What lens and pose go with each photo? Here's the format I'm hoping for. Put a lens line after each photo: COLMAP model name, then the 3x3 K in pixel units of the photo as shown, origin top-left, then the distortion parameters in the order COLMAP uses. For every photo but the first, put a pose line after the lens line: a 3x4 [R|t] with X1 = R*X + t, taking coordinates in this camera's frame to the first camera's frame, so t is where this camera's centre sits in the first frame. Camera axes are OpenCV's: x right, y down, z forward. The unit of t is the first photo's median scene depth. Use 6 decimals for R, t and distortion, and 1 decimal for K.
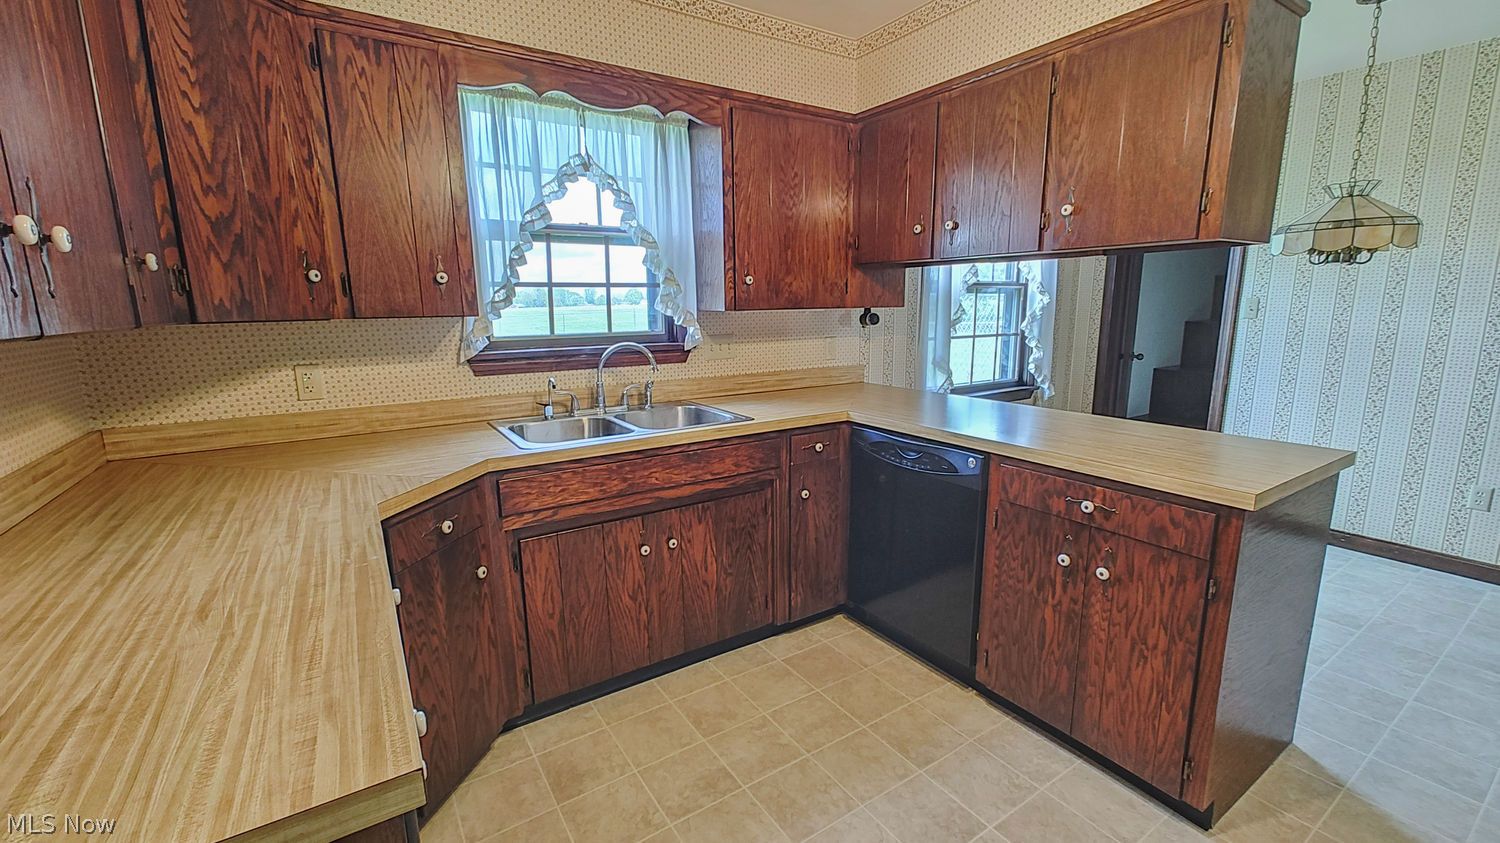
lens RADIAL K [[622.9, 0, 736.2], [0, 622.9, 418.4], [0, 0, 1]] dist [0.015454, 0.001036]
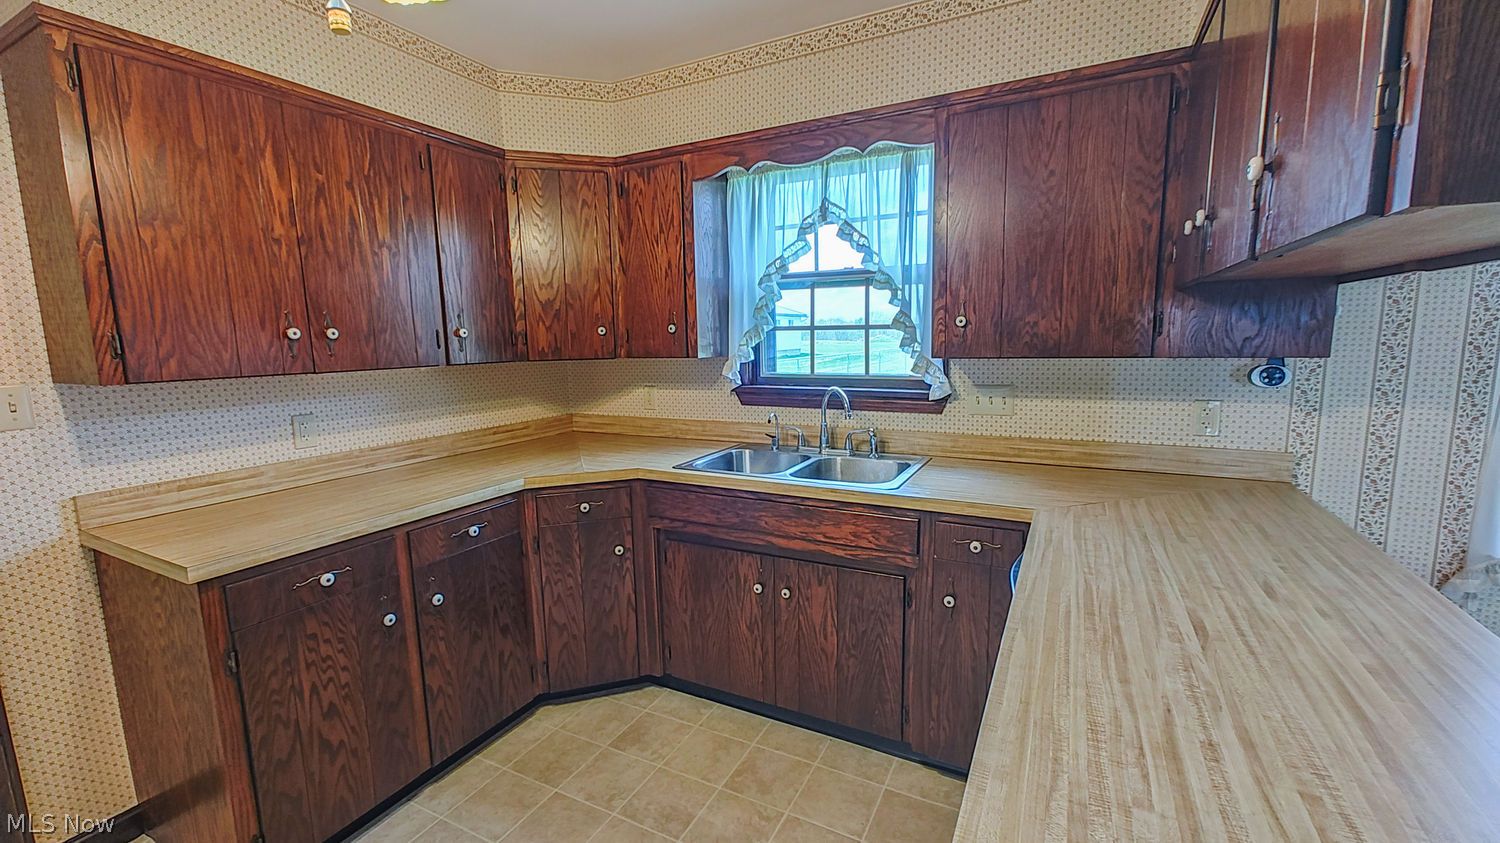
lens RADIAL K [[622.9, 0, 739.5], [0, 622.9, 422.6], [0, 0, 1]] dist [0.015454, 0.001036]
pose [[0.498613, 0.125771, -0.857652, 0.664590], [-0.145149, 0.987562, 0.060436, -0.113232], [0.854586, 0.094353, 0.510667, 0.405605]]
